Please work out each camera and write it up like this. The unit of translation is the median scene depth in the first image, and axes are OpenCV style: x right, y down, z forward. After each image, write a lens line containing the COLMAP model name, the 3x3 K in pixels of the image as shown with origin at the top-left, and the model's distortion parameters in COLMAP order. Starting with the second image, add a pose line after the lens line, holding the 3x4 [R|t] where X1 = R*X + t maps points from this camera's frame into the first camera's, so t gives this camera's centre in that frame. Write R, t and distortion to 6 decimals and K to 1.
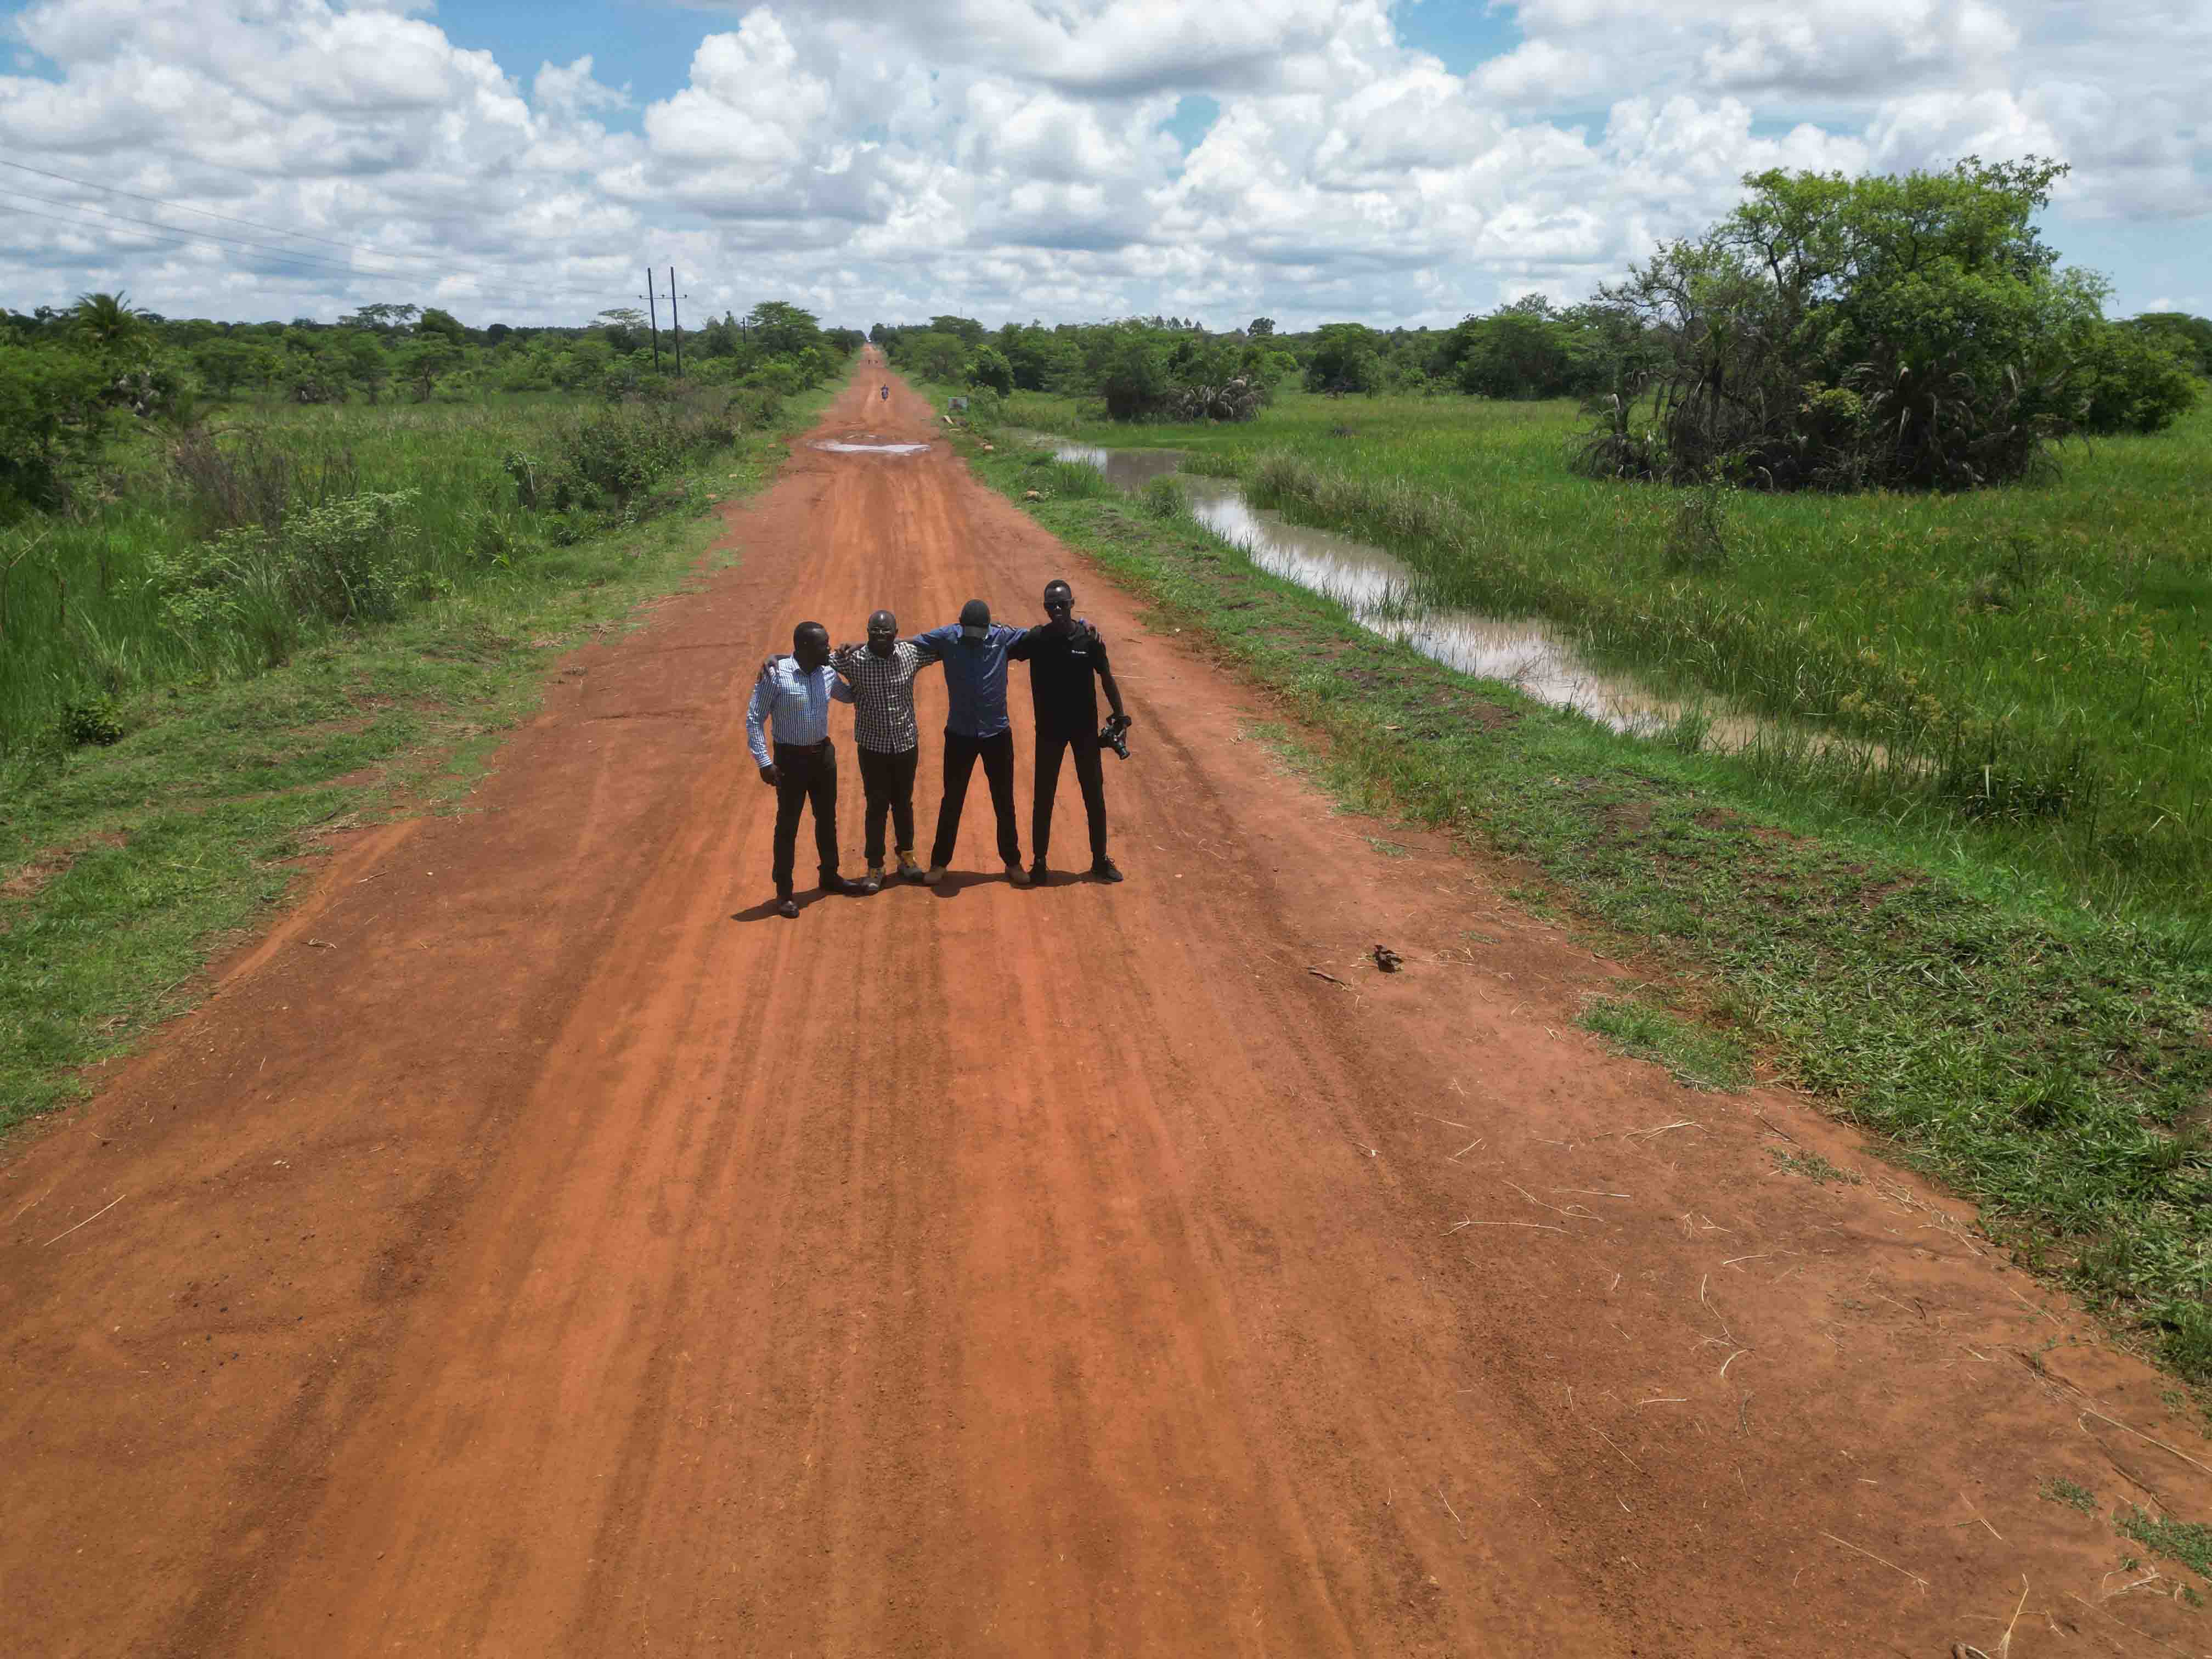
lens RADIAL K [[1554.0, 0, 1107.1], [0, 1554.0, 828.5], [0, 0, 1]] dist [0.065934, -0.064144]
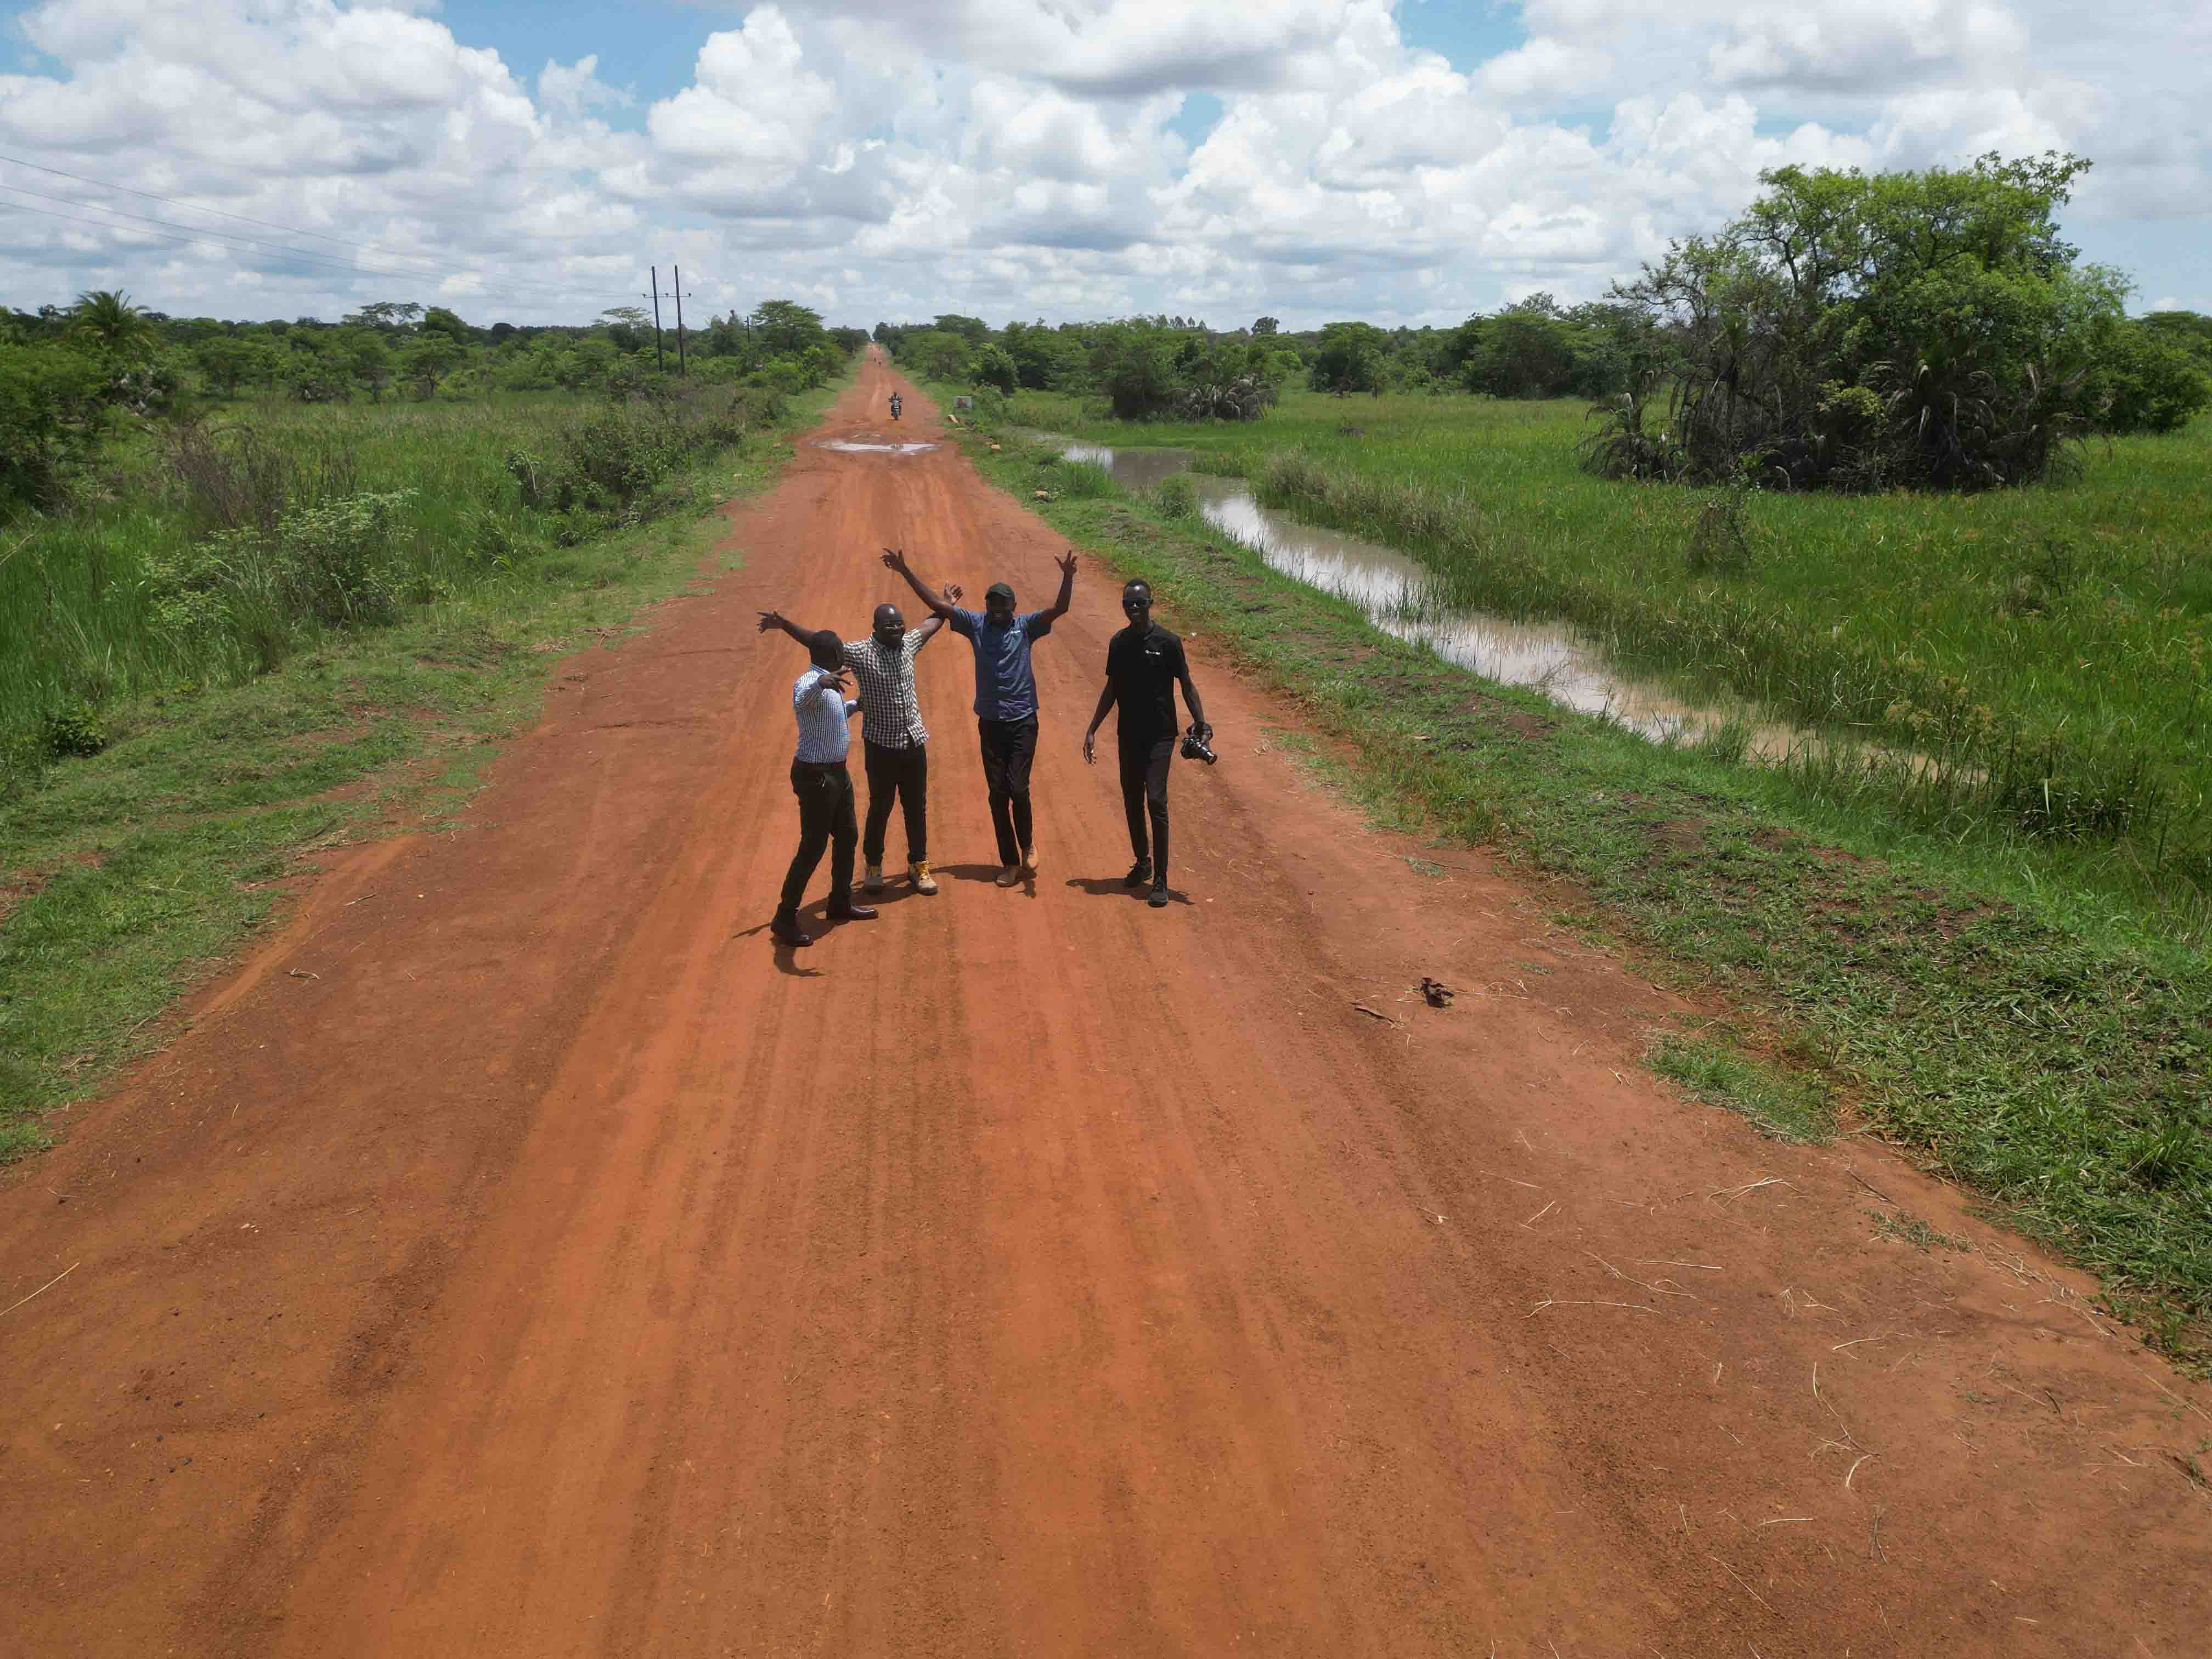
lens RADIAL K [[1554.0, 0, 1105.9], [0, 1554.0, 828.6], [0, 0, 1]] dist [0.065934, -0.064144]
pose [[0.999995, 0.001117, -0.002861, -0.011538], [-0.001115, 0.999999, 0.000739, -0.010848], [0.002861, -0.000736, 0.999996, 0.042024]]
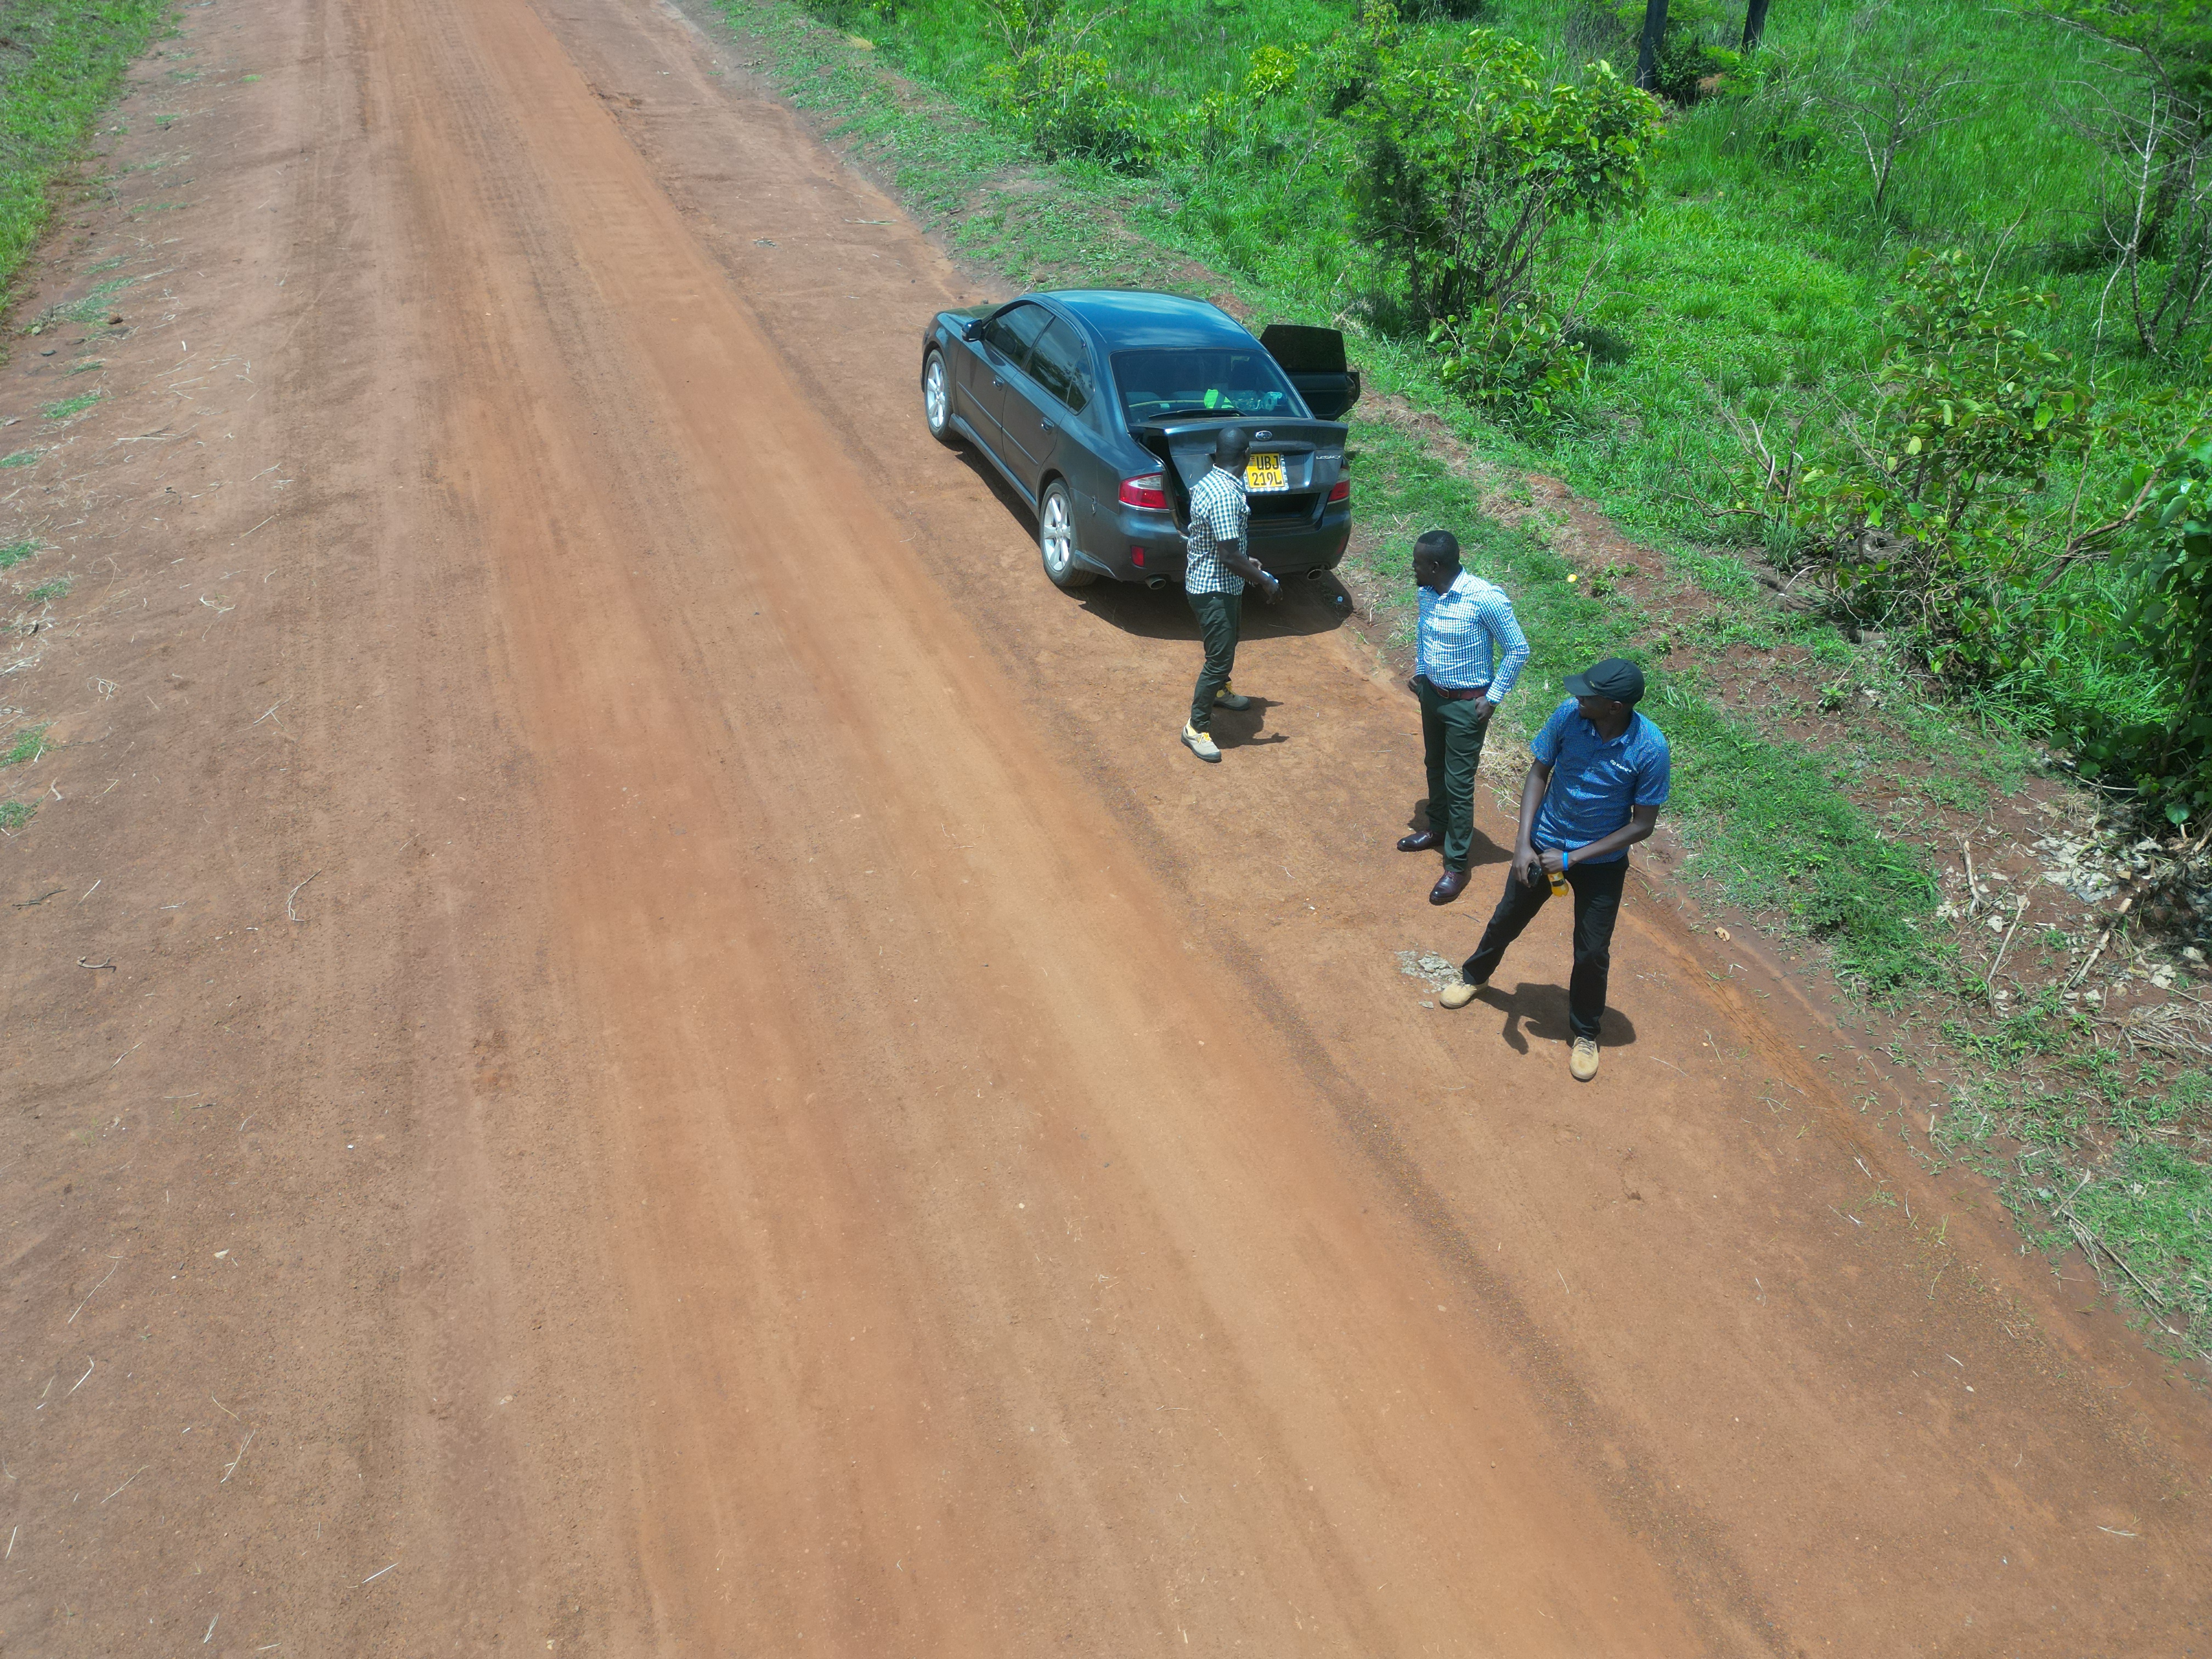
lens RADIAL K [[1554.0, 0, 1108.8], [0, 1554.0, 837.0], [0, 0, 1]] dist [0.065934, -0.064144]
pose [[-0.966758, 0.146083, -0.209853, -0.004831], [-0.070255, 0.637376, 0.767344, -0.232010], [0.245851, 0.756579, -0.605925, 0.428067]]
